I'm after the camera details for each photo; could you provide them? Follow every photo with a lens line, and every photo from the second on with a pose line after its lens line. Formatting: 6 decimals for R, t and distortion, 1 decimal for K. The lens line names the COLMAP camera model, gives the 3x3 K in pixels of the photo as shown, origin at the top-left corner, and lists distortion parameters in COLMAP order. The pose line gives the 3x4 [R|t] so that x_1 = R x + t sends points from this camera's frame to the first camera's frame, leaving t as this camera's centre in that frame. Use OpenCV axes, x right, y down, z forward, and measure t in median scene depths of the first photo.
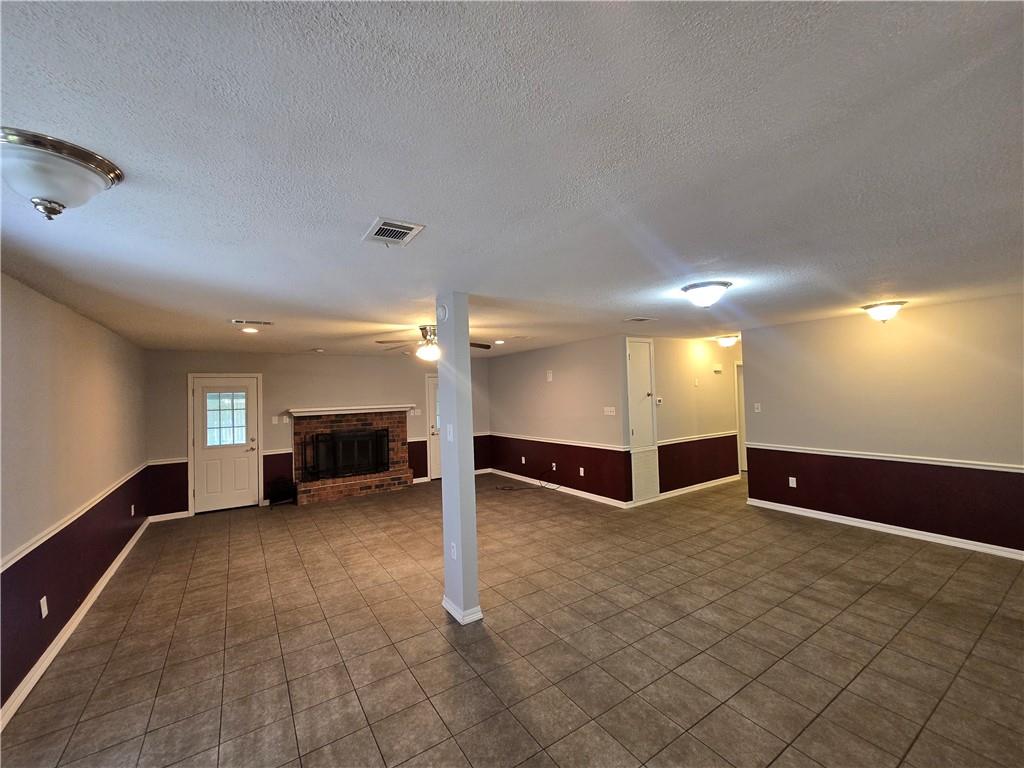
lens RADIAL K [[419.3, 0, 514.8], [0, 419.3, 374.1], [0, 0, 1]] dist [-0.001059, 0.001161]
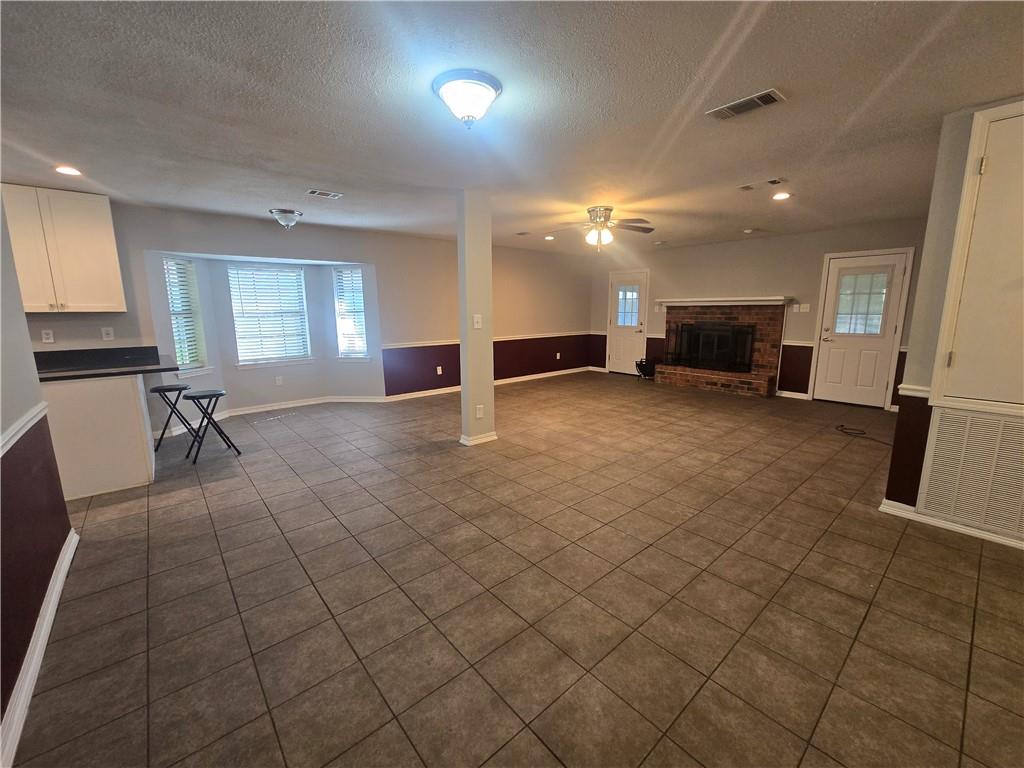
lens RADIAL K [[419.3, 0, 515.2], [0, 419.3, 386.8], [0, 0, 1]] dist [-0.001059, 0.001161]
pose [[0.130455, 0.210816, -0.968782, 0.837716], [0.045596, 0.974823, 0.218270, 0.073780], [0.990405, -0.072647, 0.117558, 0.693758]]
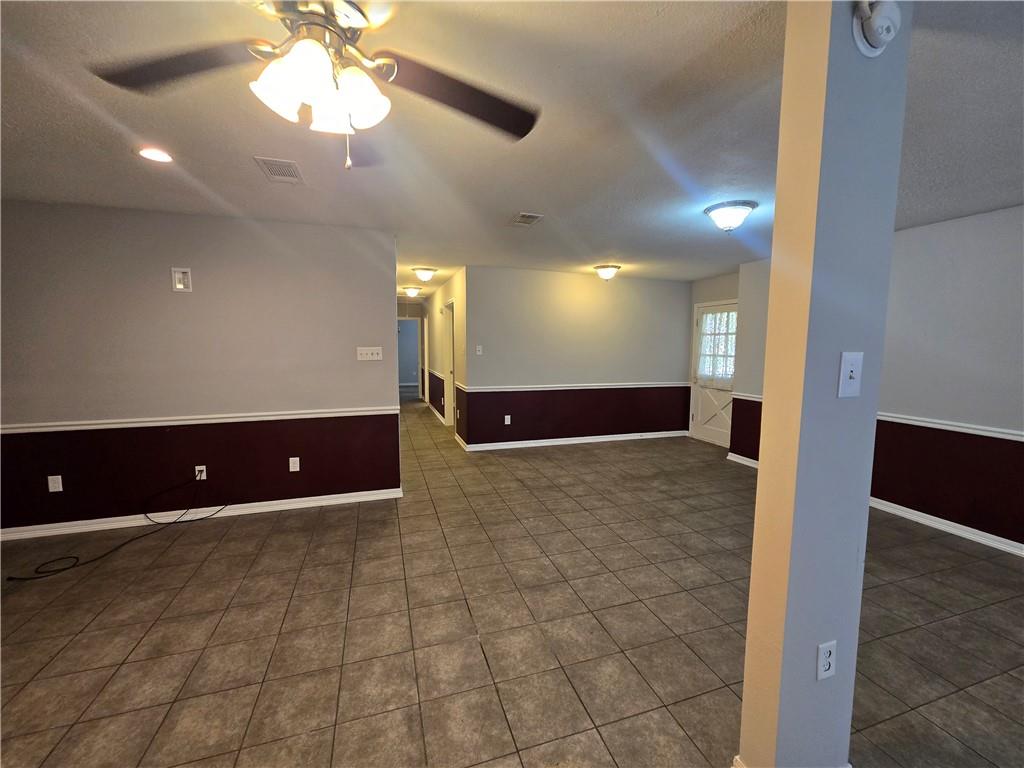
lens RADIAL K [[419.3, 0, 516.6], [0, 419.3, 382.1], [0, 0, 1]] dist [-0.001059, 0.001161]
pose [[0.261988, -0.056888, 0.963393, -0.426661], [-0.056804, 0.995621, 0.074238, 0.097336], [-0.963398, -0.074174, 0.257609, 0.853690]]
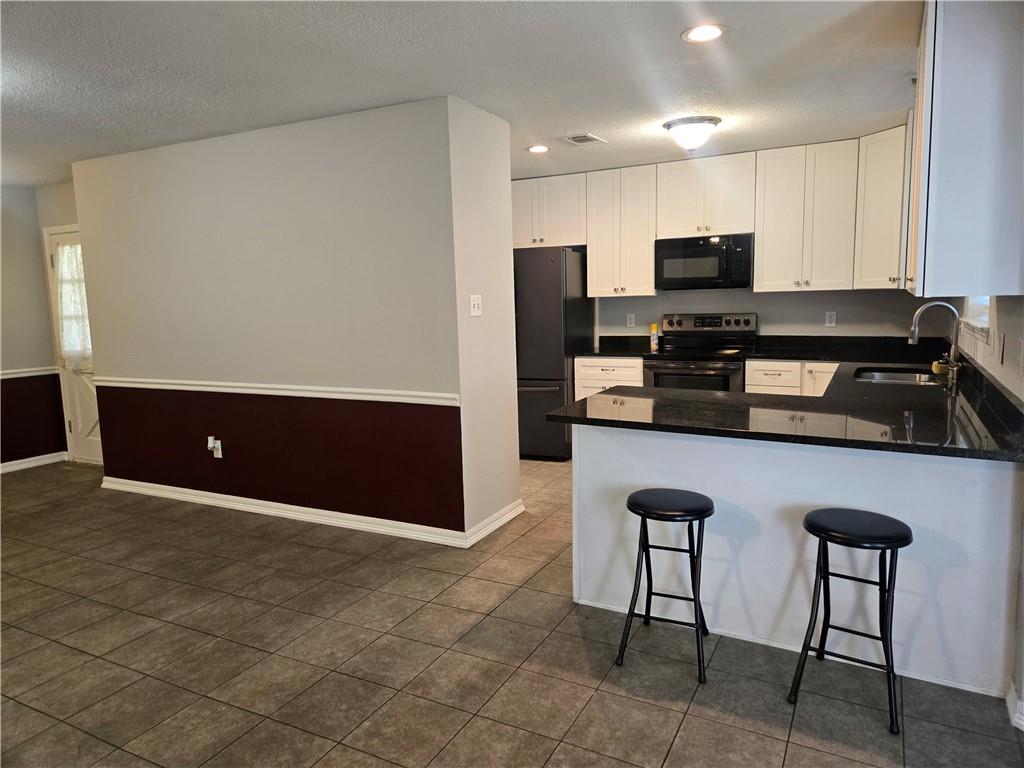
lens RADIAL K [[687.6, 0, 507.2], [0, 687.6, 383.9], [0, 0, 1]] dist [0.022632, -0.009834]
pose [[-0.472768, -0.071783, 0.878258, -0.489927], [0.011111, 0.996112, 0.087396, 0.096594], [-0.881117, 0.051076, -0.470132, 0.505379]]
